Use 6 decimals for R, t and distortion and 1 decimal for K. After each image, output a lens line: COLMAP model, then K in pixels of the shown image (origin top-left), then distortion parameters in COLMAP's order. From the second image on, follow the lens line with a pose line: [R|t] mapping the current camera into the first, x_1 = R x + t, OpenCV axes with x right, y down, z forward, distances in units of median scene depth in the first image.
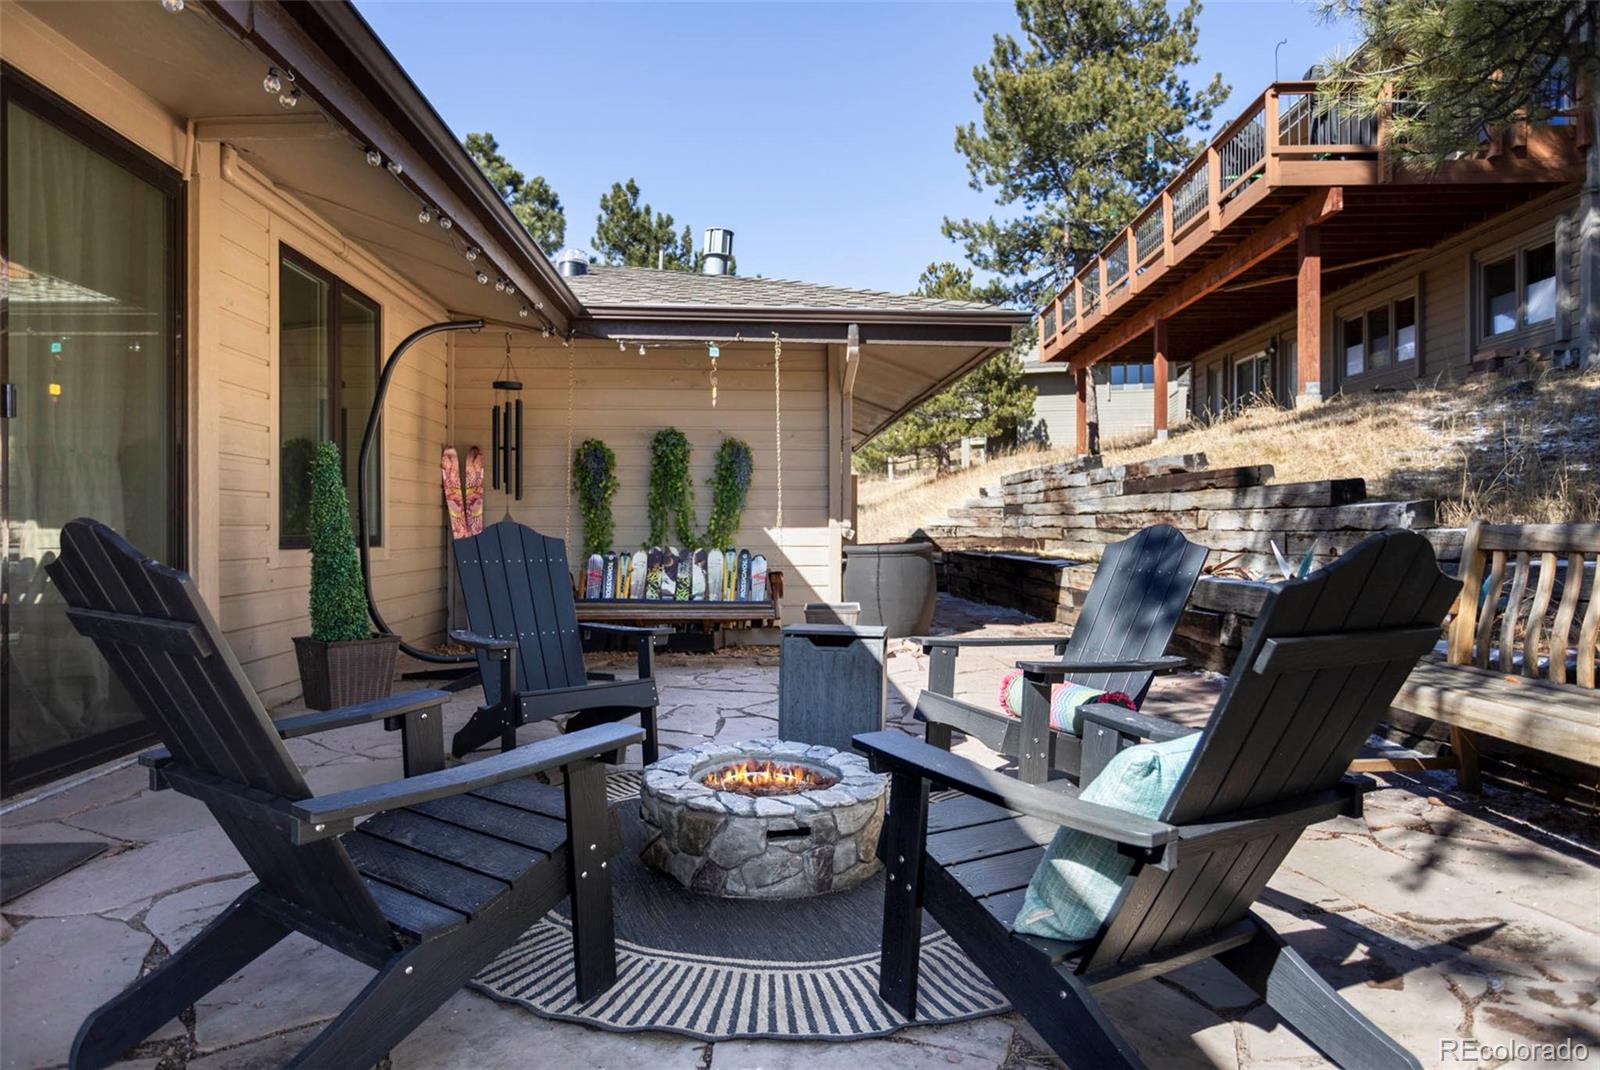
lens RADIAL K [[957.3, 0, 800.0], [0, 957.3, 535.0], [0, 0, 1]] dist [-0.003977, -0.000336]
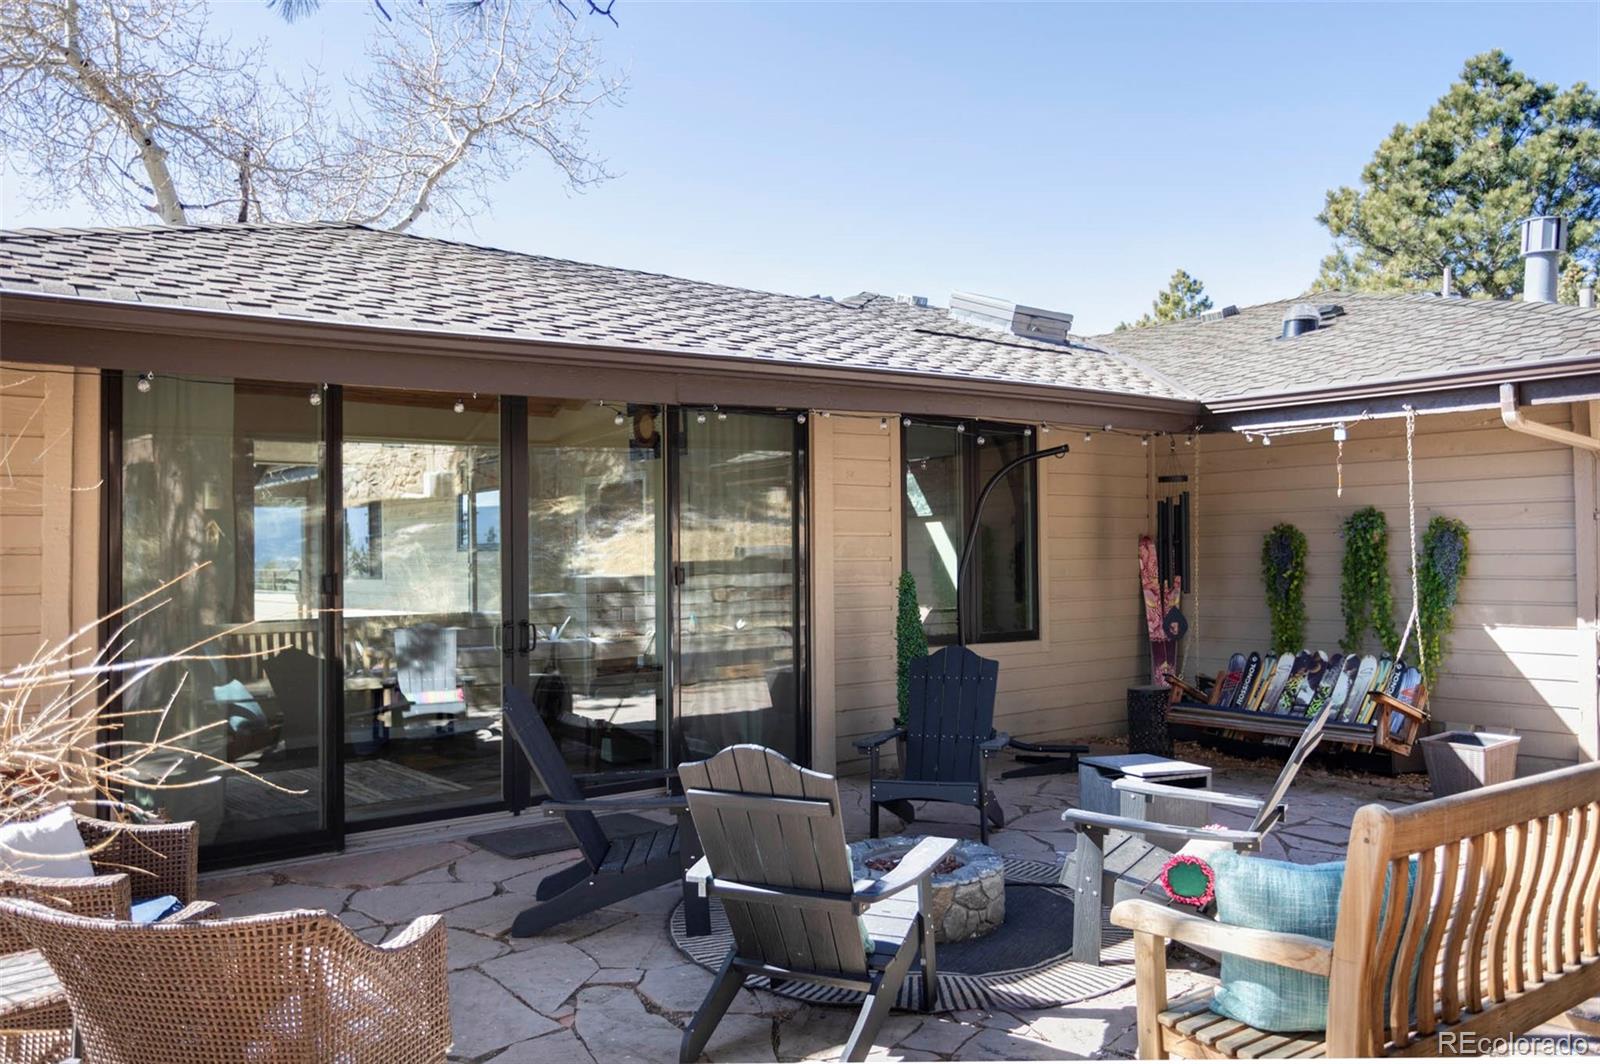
lens RADIAL K [[1307.7, 0, 800.0], [0, 1307.7, 532.0], [0, 0, 1]] dist [0.005310, 0.003301]
pose [[0.561639, -0.015766, -0.827232, 0.579287], [0.006623, 0.999872, -0.014560, -0.080124], [0.827356, 0.002699, 0.561671, -0.084157]]
